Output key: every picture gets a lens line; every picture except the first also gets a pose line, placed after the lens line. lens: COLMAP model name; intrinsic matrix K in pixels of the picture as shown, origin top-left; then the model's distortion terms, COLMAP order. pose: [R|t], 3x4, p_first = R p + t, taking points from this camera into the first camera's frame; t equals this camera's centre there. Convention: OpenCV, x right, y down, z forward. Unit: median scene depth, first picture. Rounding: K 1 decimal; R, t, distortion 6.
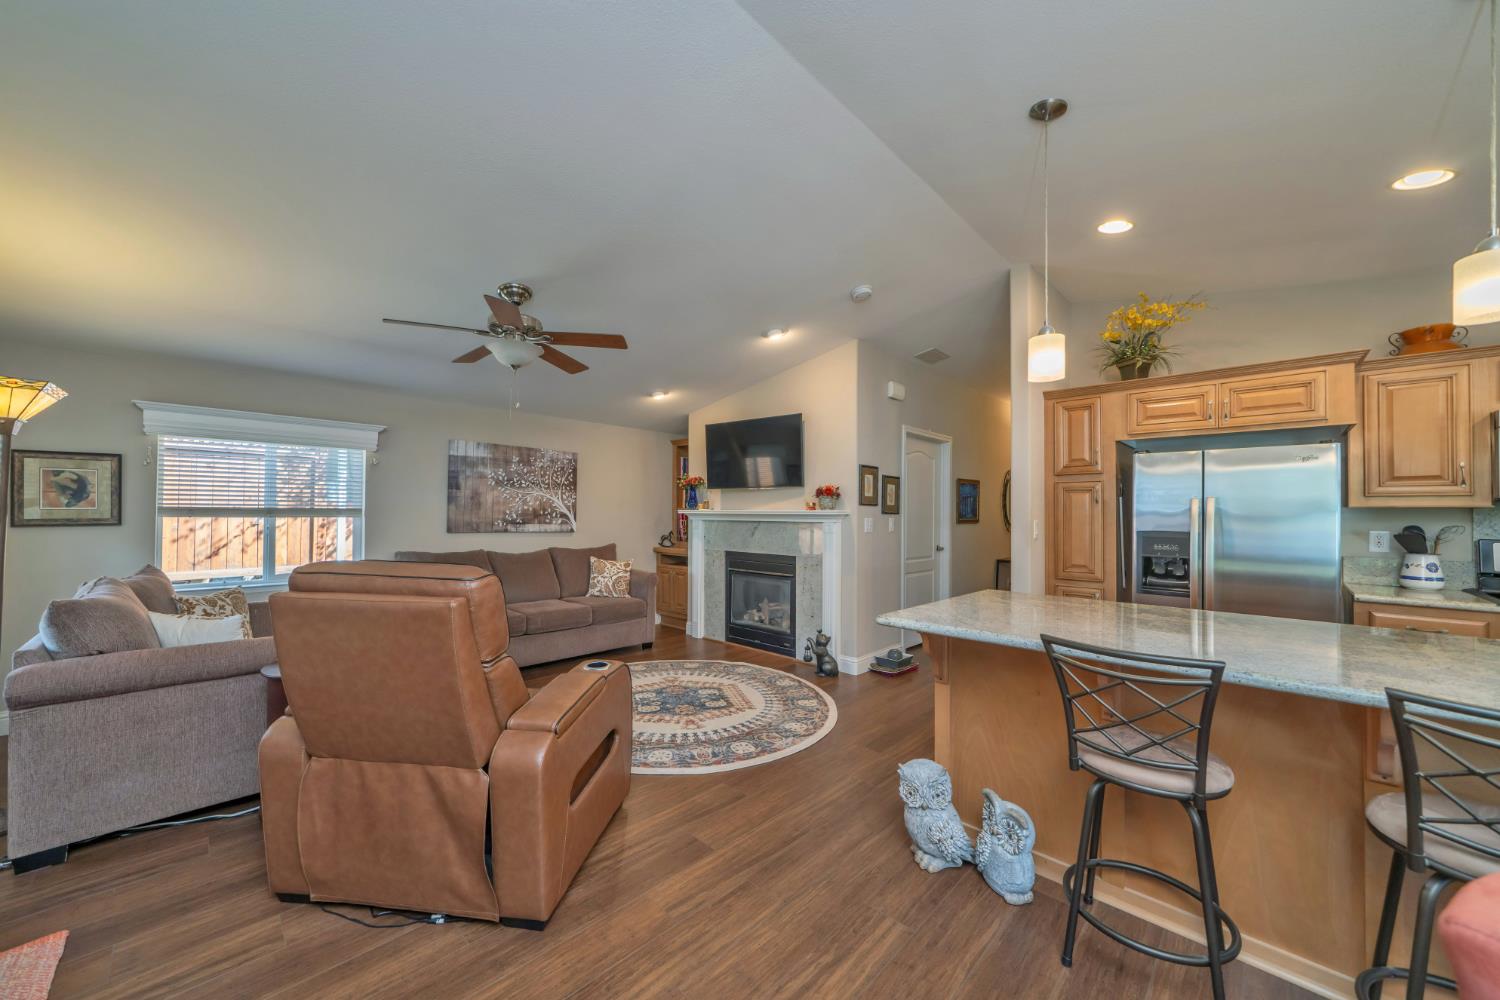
lens RADIAL K [[534.8, 0, 749.2], [0, 534.8, 506.2], [0, 0, 1]] dist [-0.002905, 0.000242]
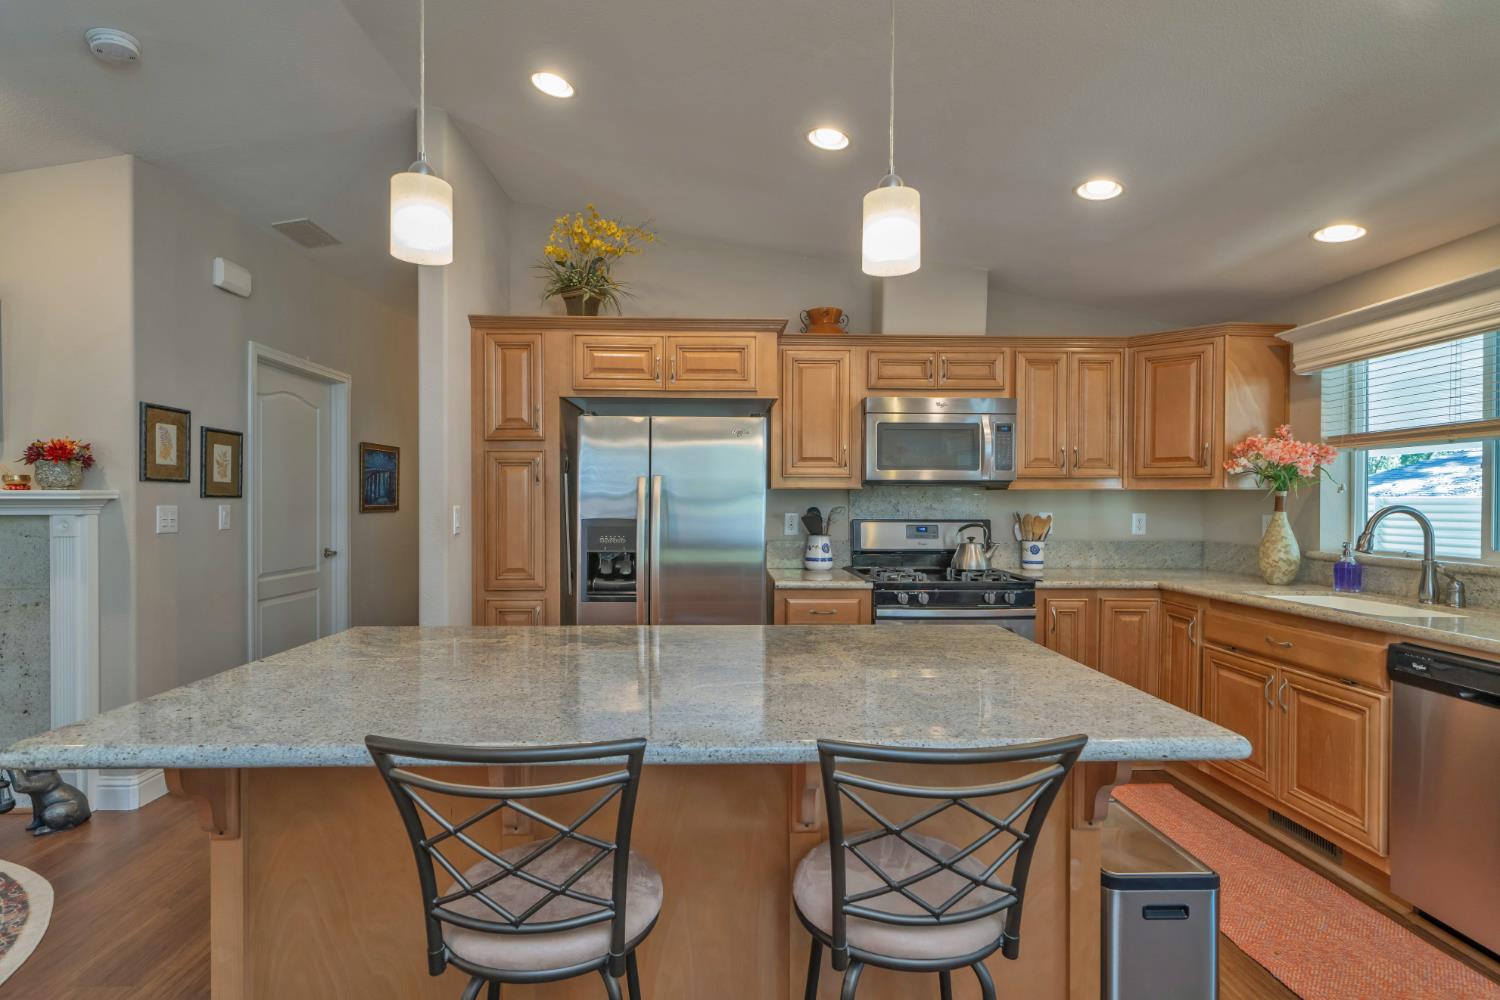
lens RADIAL K [[735.4, 0, 747.1], [0, 735.4, 500.4], [0, 0, 1]] dist [-0.000122, -0.000044]
pose [[0.683806, -0.006250, 0.729637, 0.144158], [-0.006615, 0.999869, 0.014764, 0.003872], [-0.729634, -0.014922, 0.683675, 0.138741]]
